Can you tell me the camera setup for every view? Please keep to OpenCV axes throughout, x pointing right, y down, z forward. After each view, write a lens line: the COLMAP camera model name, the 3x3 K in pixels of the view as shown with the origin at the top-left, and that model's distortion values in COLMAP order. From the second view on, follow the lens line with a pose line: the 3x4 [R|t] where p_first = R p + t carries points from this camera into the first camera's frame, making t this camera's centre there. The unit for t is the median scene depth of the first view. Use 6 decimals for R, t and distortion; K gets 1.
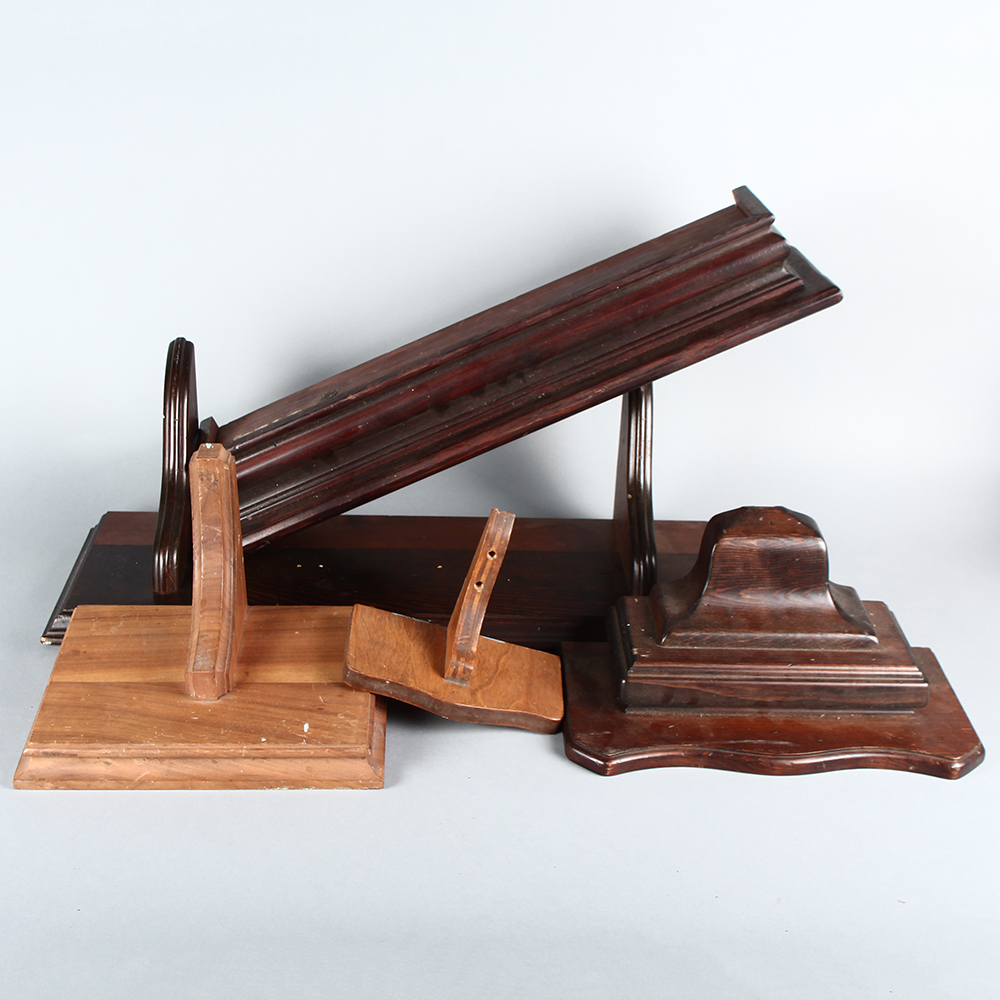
lens RADIAL K [[1438.0, 0, 454.4], [0, 1438.0, 426.9], [0, 0, 1]] dist [-0.022411, -0.018990]
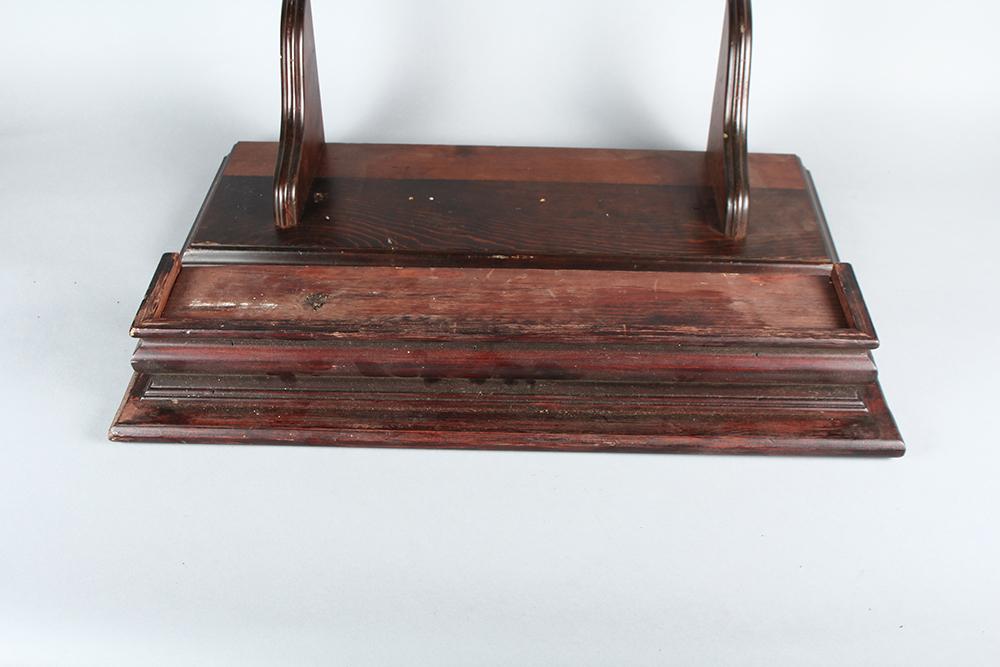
lens RADIAL K [[1156.7, 0, 485.3], [0, 1156.7, 314.8], [0, 0, 1]] dist [-0.067838, 0.024952]
pose [[0.997604, 0.018631, -0.066624, 0.006346], [-0.002043, 0.970567, 0.240822, -0.026574], [0.069150, -0.240109, 0.968280, 0.148727]]
